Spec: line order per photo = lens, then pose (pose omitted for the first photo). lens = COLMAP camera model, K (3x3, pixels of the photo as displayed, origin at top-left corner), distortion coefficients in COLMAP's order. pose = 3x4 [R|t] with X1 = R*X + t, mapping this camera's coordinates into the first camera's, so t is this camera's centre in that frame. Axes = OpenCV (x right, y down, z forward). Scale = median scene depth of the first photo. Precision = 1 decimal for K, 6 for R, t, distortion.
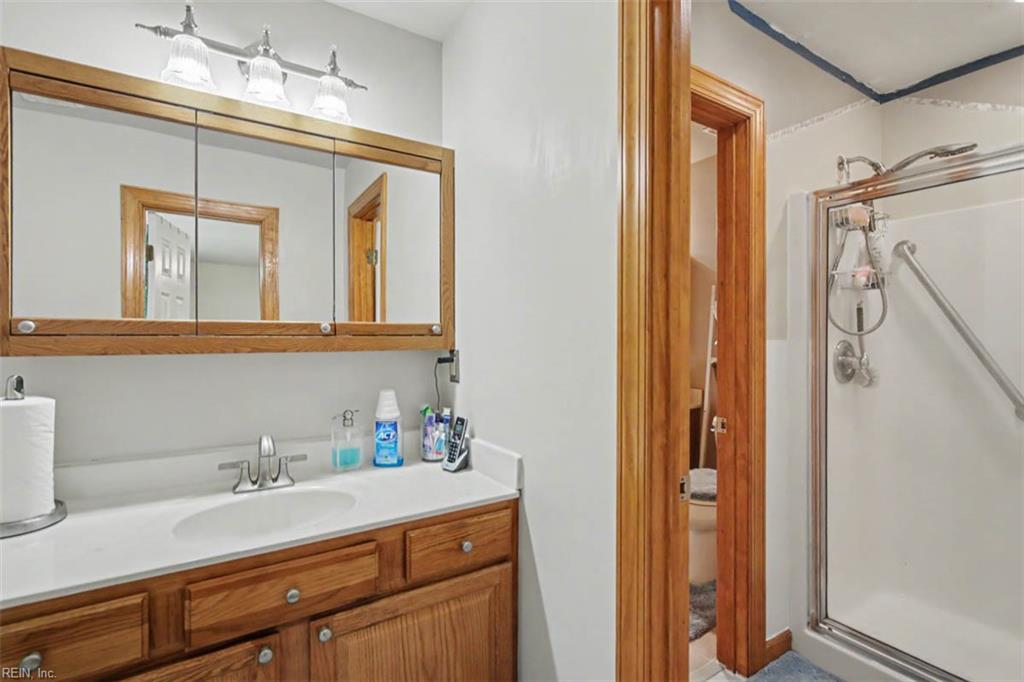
lens RADIAL K [[481.1, 0, 514.9], [0, 481.1, 339.7], [0, 0, 1]] dist [-0.005051, 0.001528]
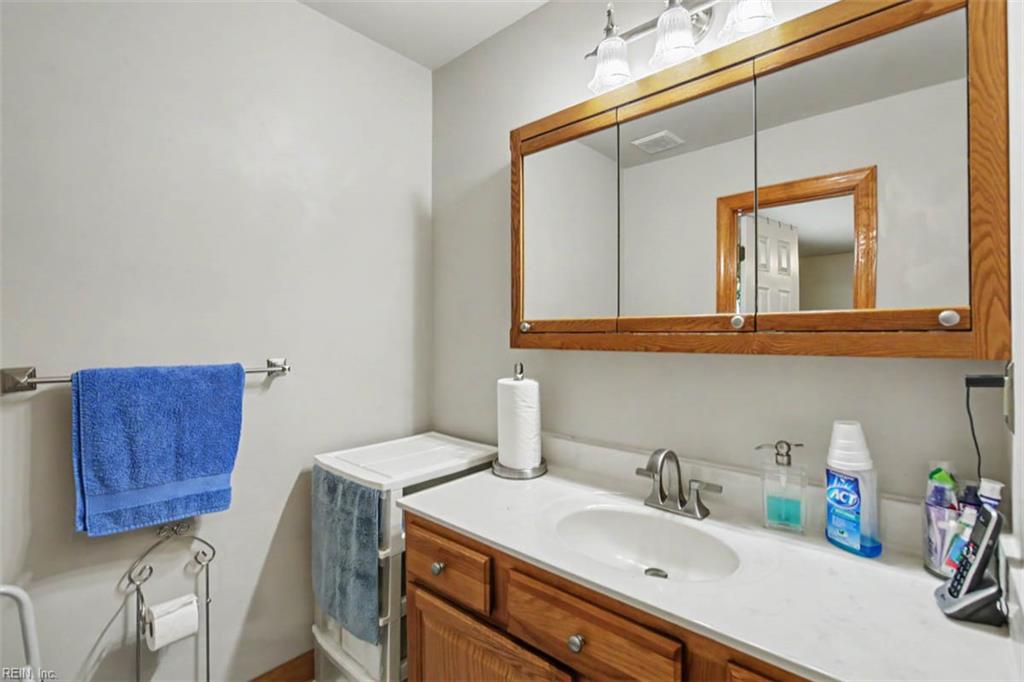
lens RADIAL K [[481.1, 0, 513.6], [0, 481.1, 335.0], [0, 0, 1]] dist [-0.005051, 0.001528]
pose [[0.261797, -0.001326, -0.965122, 0.216309], [-0.004692, 0.999985, -0.002647, -0.000701], [0.965111, 0.005222, 0.261787, 0.460767]]
